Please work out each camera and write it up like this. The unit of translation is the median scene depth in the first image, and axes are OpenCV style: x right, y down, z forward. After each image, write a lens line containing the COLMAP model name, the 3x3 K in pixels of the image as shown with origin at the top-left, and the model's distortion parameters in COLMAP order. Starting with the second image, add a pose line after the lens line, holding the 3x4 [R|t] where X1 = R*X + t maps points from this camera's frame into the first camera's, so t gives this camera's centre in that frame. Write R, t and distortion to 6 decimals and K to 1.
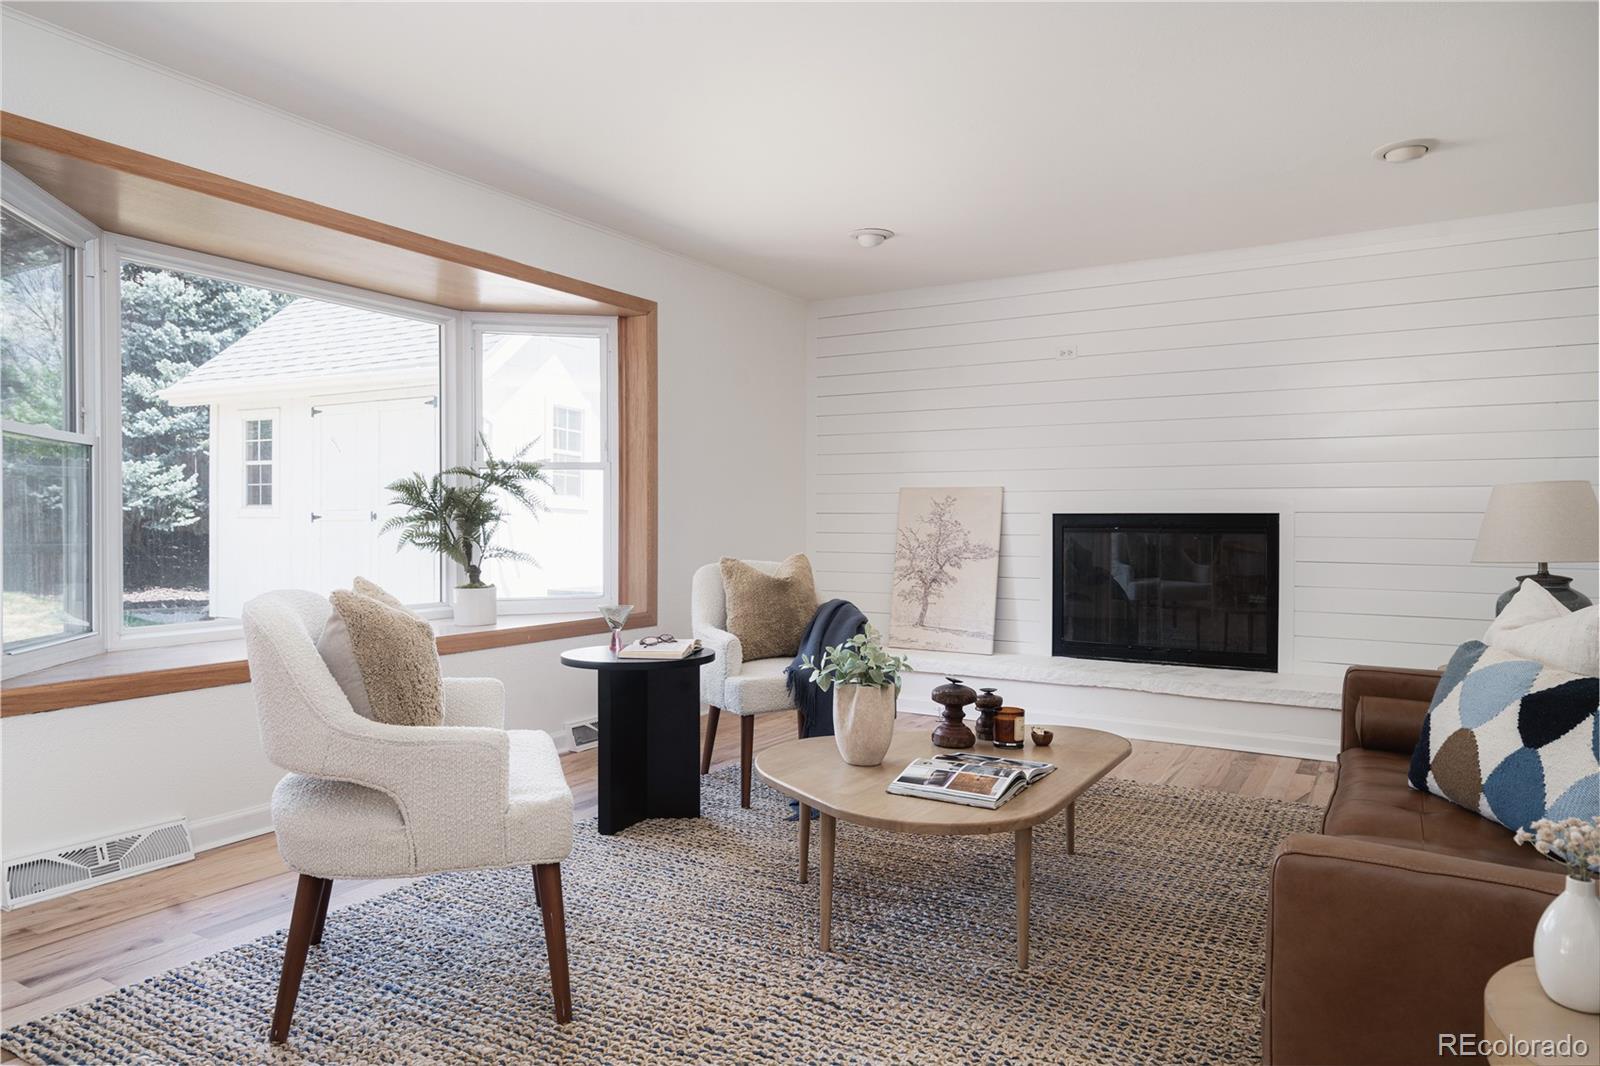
lens RADIAL K [[995.2, 0, 788.6], [0, 995.2, 534.6], [0, 0, 1]] dist [0.008891, 0.003161]
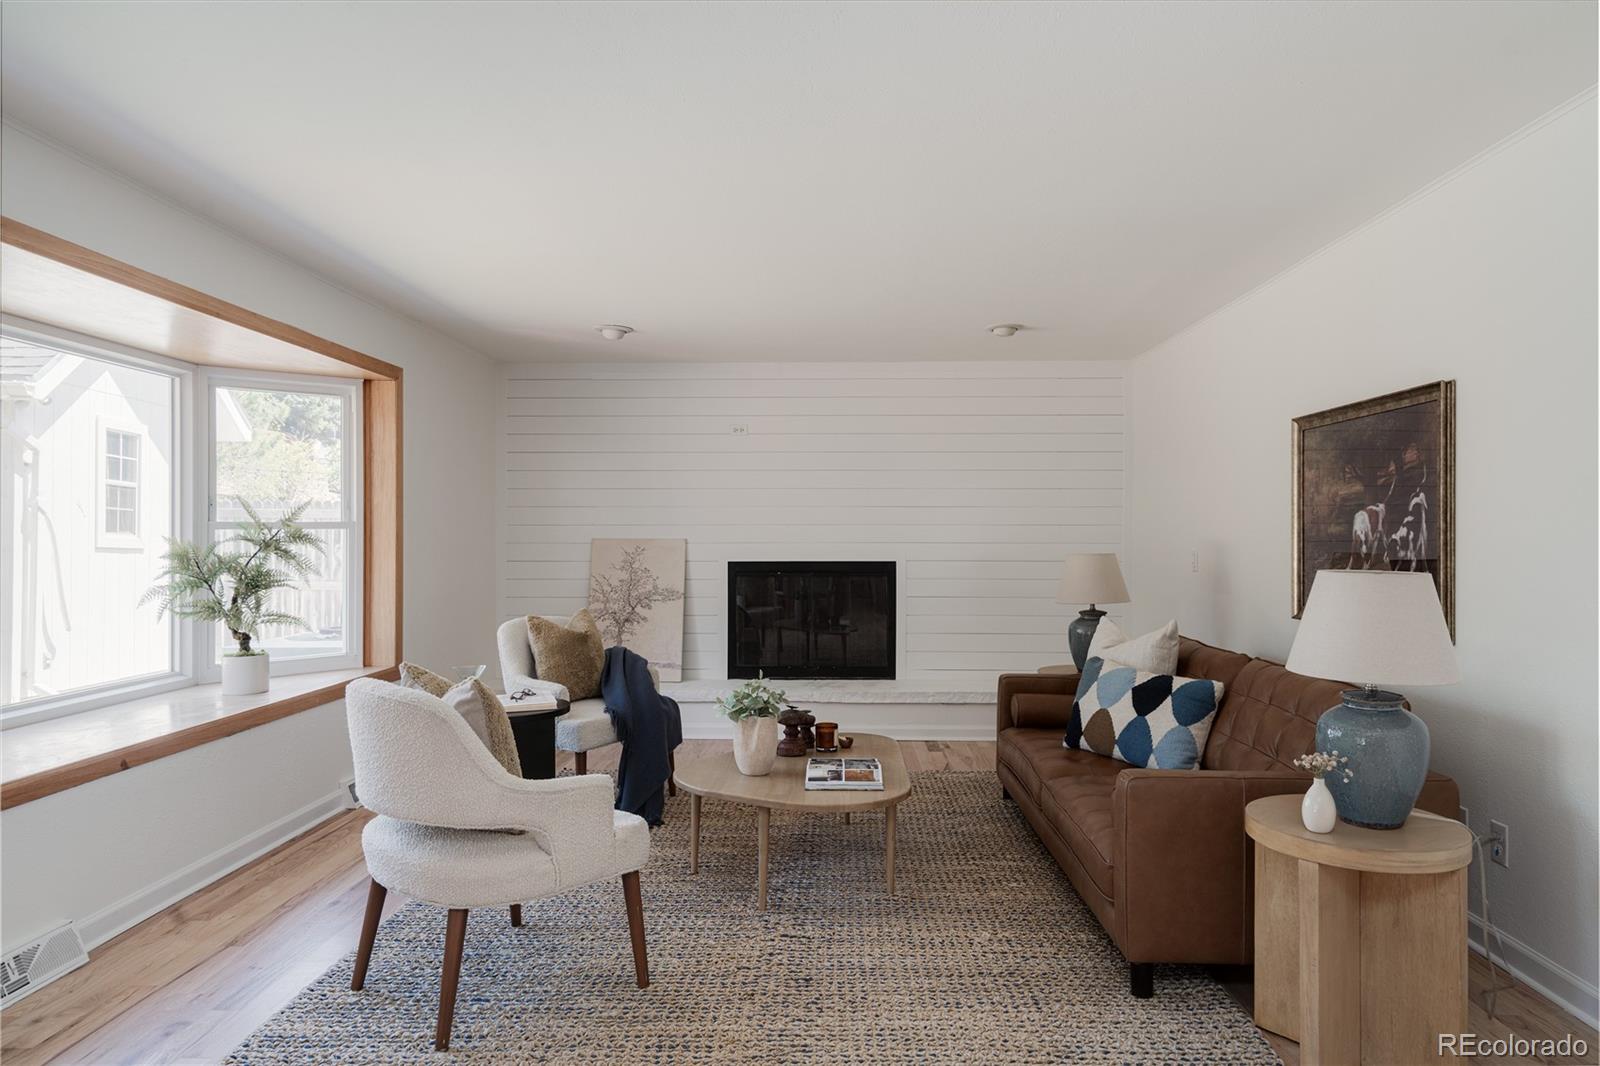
lens RADIAL K [[1018.9, 0, 790.2], [0, 1018.9, 536.5], [0, 0, 1]] dist [0.011955, 0.002795]
pose [[0.871566, -0.005178, 0.490251, -0.362218], [0.010946, 0.999900, -0.008899, -0.051978], [-0.490156, 0.013123, 0.871536, -0.152445]]
